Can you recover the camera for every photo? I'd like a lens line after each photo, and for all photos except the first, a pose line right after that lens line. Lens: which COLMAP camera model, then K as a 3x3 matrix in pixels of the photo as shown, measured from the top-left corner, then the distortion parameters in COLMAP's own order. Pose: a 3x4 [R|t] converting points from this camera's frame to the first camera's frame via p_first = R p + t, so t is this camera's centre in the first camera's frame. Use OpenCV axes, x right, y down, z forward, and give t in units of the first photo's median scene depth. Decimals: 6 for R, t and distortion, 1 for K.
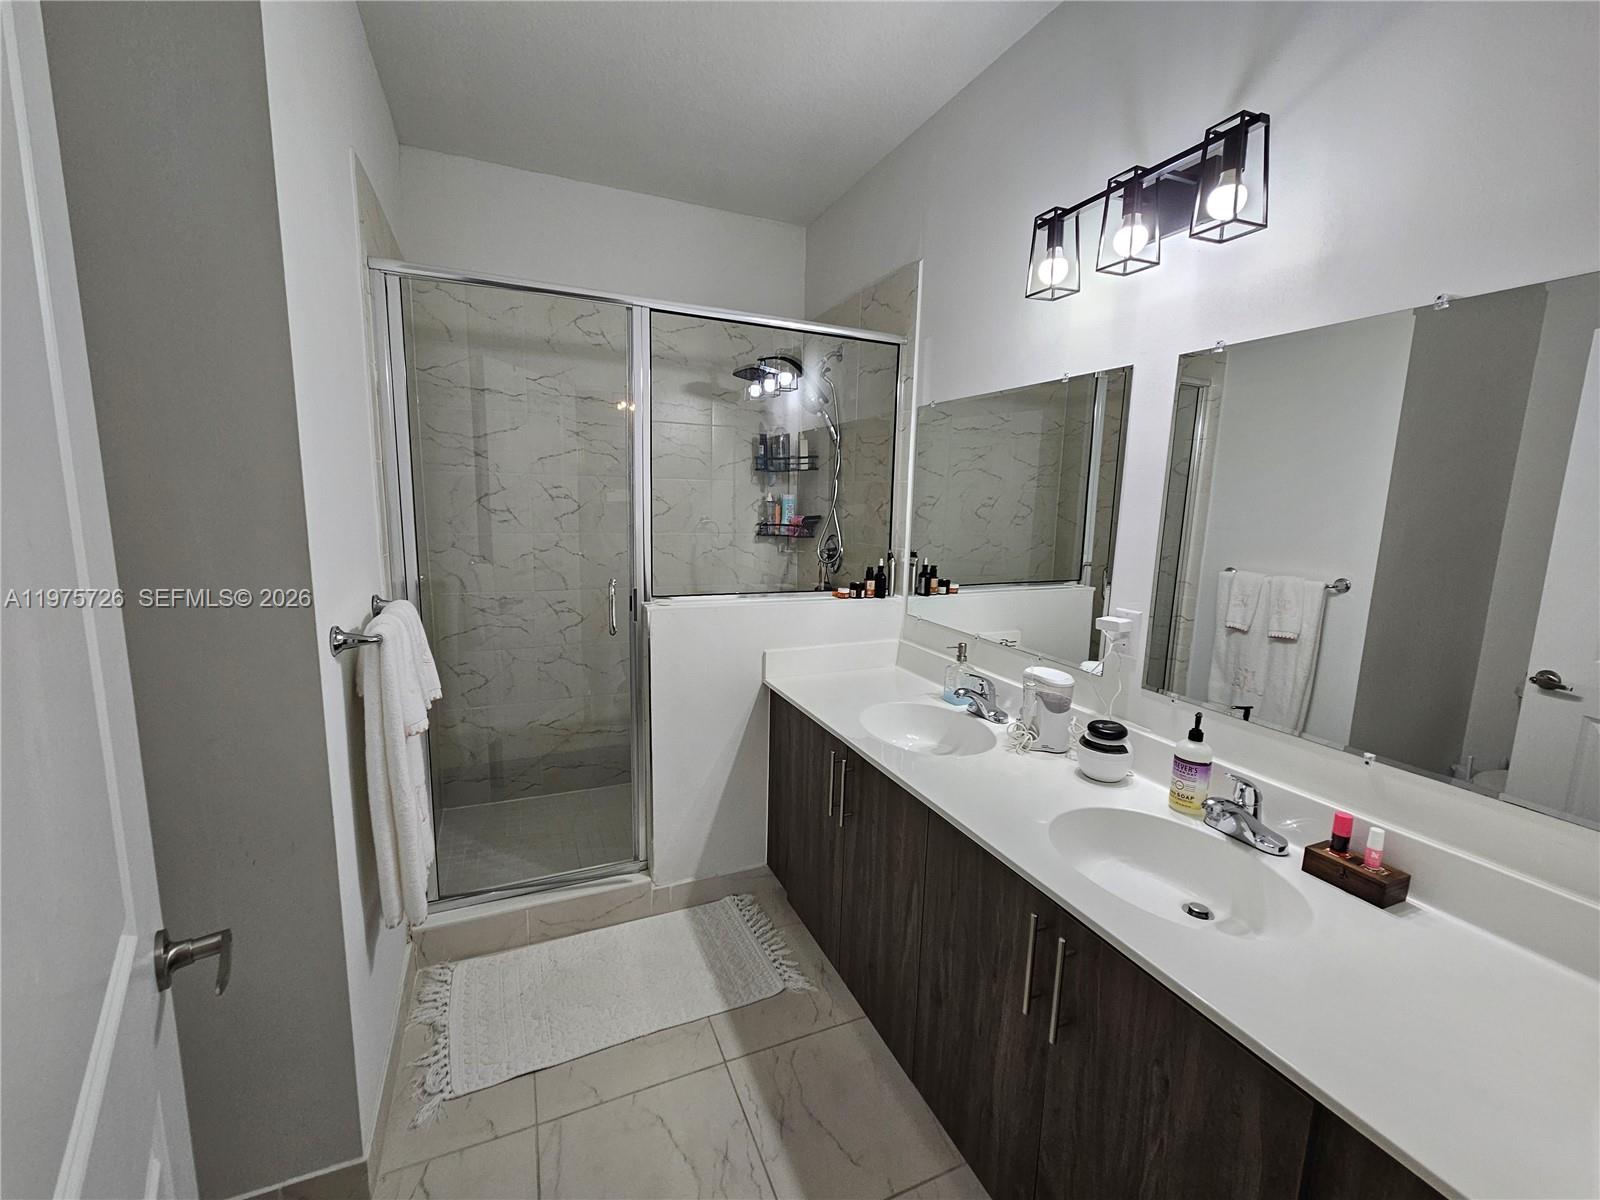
lens RADIAL K [[657.0, 0, 802.2], [0, 657.0, 599.0], [0, 0, 1]] dist [0.000841, 0.001053]
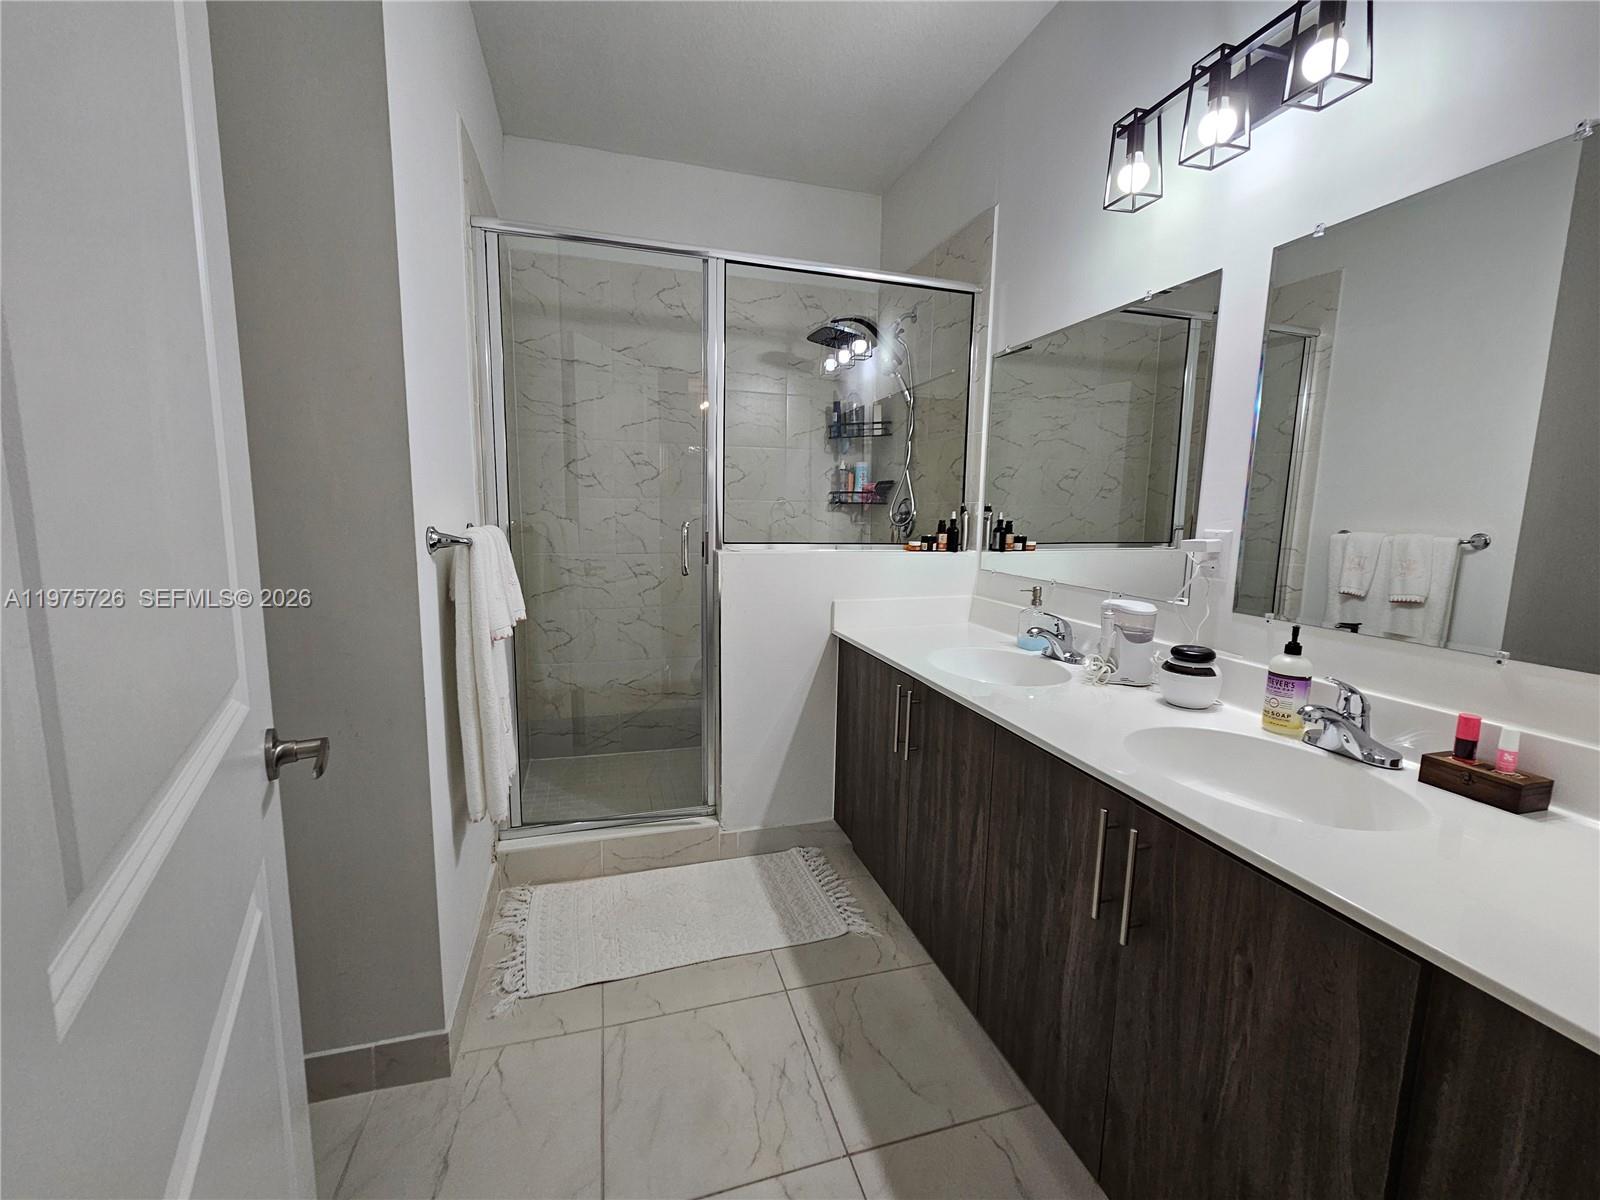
lens RADIAL K [[657.0, 0, 801.2], [0, 657.0, 598.2], [0, 0, 1]] dist [0.000841, 0.001053]
pose [[0.992495, 0.009102, -0.121943, 0.021198], [-0.011785, 0.999704, -0.021294, 0.129111], [0.121713, 0.022571, 0.992309, 0.000704]]
